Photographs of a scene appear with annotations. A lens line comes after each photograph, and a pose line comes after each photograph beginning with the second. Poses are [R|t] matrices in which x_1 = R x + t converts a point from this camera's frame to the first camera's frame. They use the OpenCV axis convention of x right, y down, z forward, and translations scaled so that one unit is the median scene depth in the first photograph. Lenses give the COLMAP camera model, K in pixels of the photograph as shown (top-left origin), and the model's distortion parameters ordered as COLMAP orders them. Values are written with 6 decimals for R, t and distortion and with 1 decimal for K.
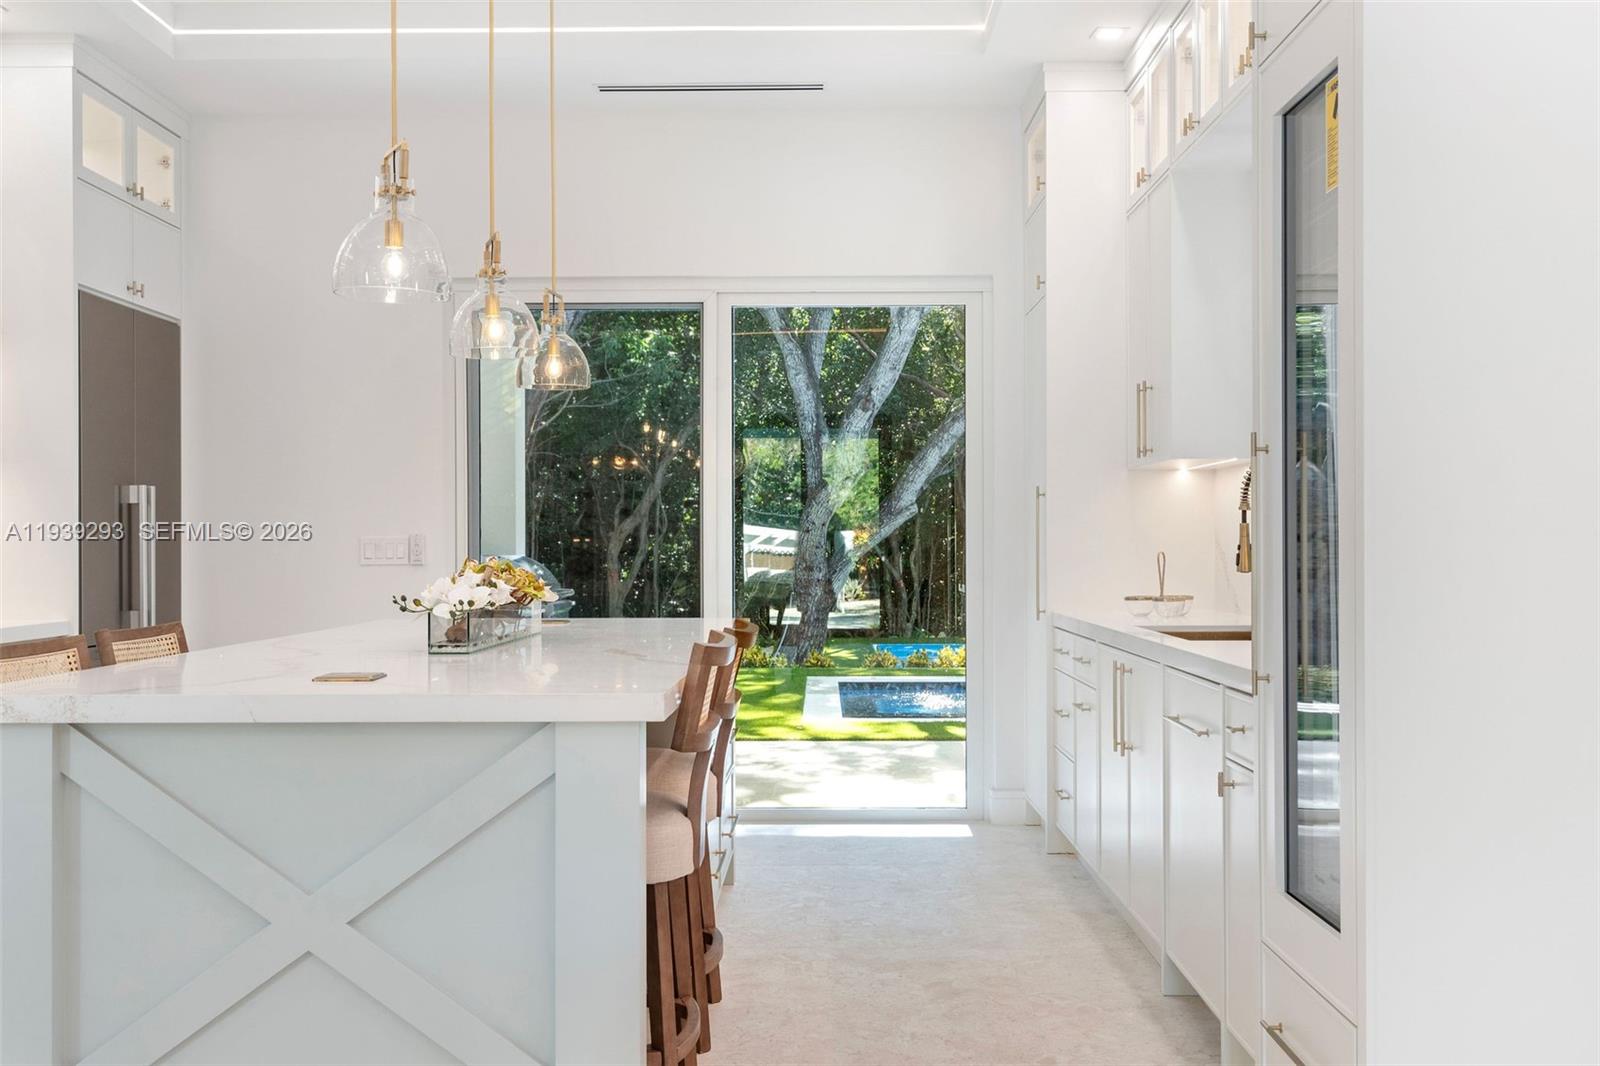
lens RADIAL K [[1554.8, 0, 816.6], [0, 1554.8, 526.6], [0, 0, 1]] dist [0.013708, 0.008225]
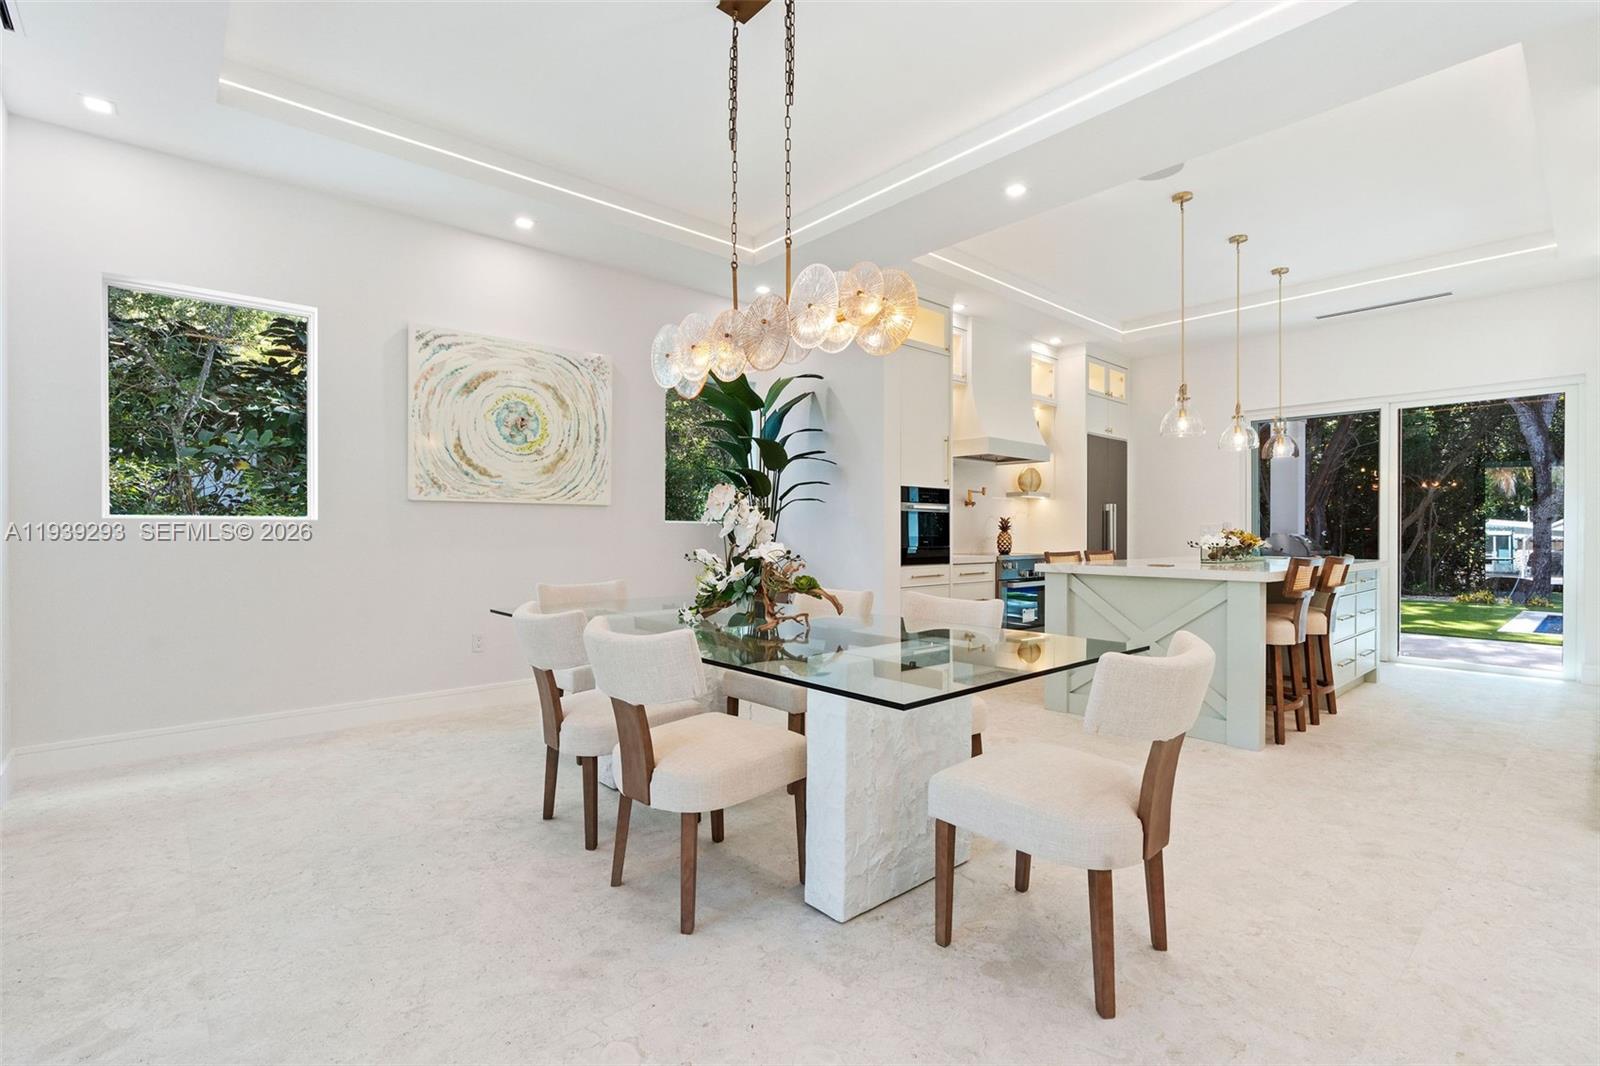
lens RADIAL K [[734.8, 0, 800.0], [0, 734.8, 533.0], [0, 0, 1]] dist [-0.001444, -0.000167]
pose [[0.669061, 0.005001, -0.743191, 0.148228], [0.003360, 0.999947, 0.009754, 0.008903], [0.743200, -0.009024, 0.669008, -0.241142]]
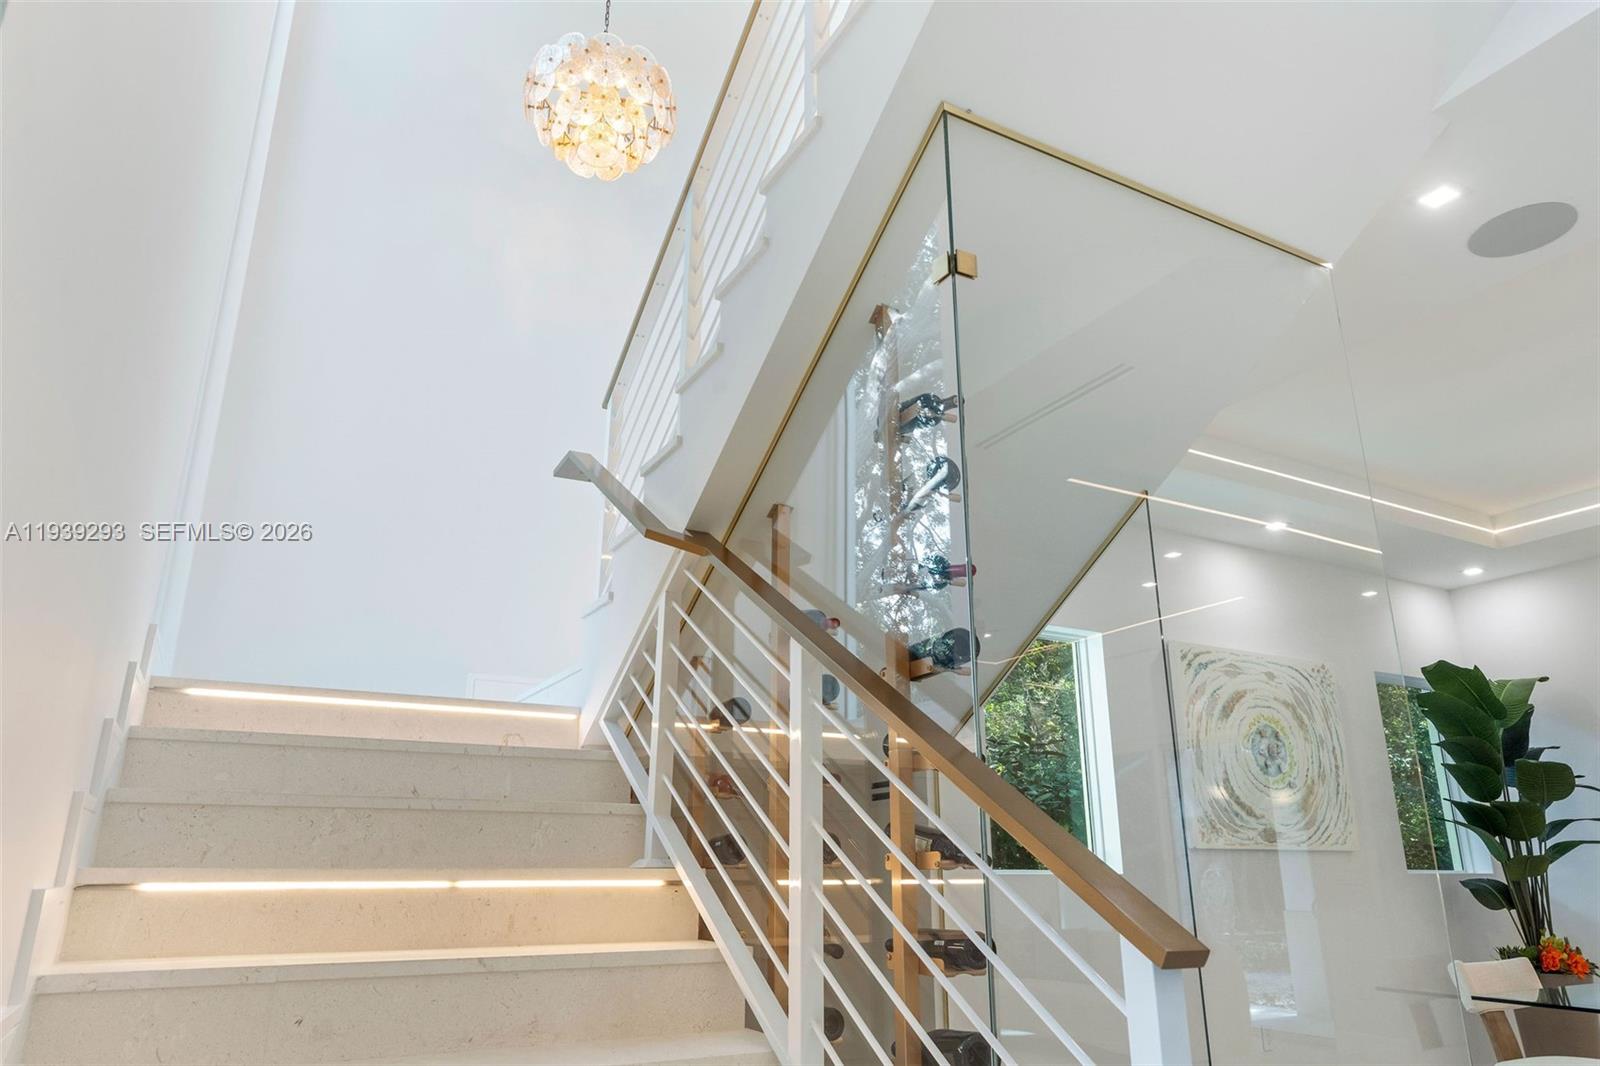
lens RADIAL K [[1034.3, 0, 800.0], [0, 1034.3, 533.0], [0, 0, 1]] dist [0.001213, 0.000839]
pose [[0.485319, -0.259904, -0.834815, -0.019276], [0.001976, 0.955121, -0.296210, -0.014361], [0.874335, 0.142107, 0.464052, -0.765688]]
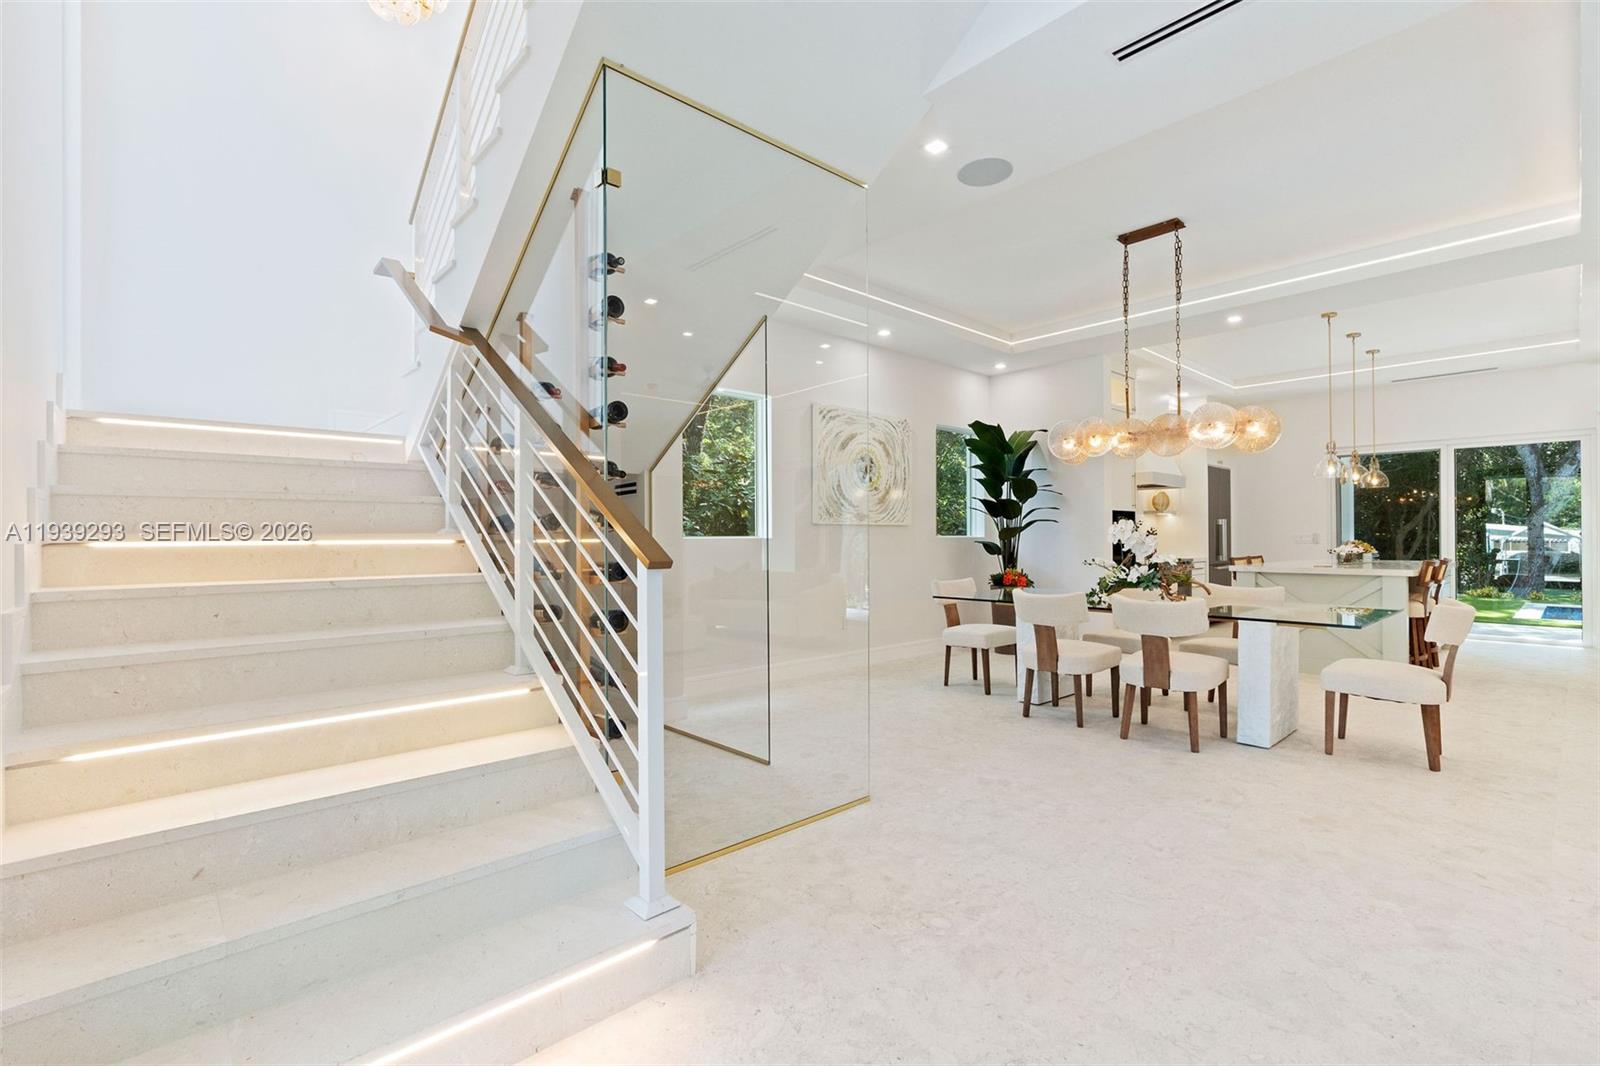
lens RADIAL K [[719.8, 0, 800.0], [0, 719.8, 533.0], [0, 0, 1]] dist [-0.001624, -0.000111]
pose [[0.678580, -0.001977, -0.734524, 0.100500], [0.007597, 0.999962, 0.004327, -0.009528], [0.734487, -0.008516, 0.678569, -0.763015]]
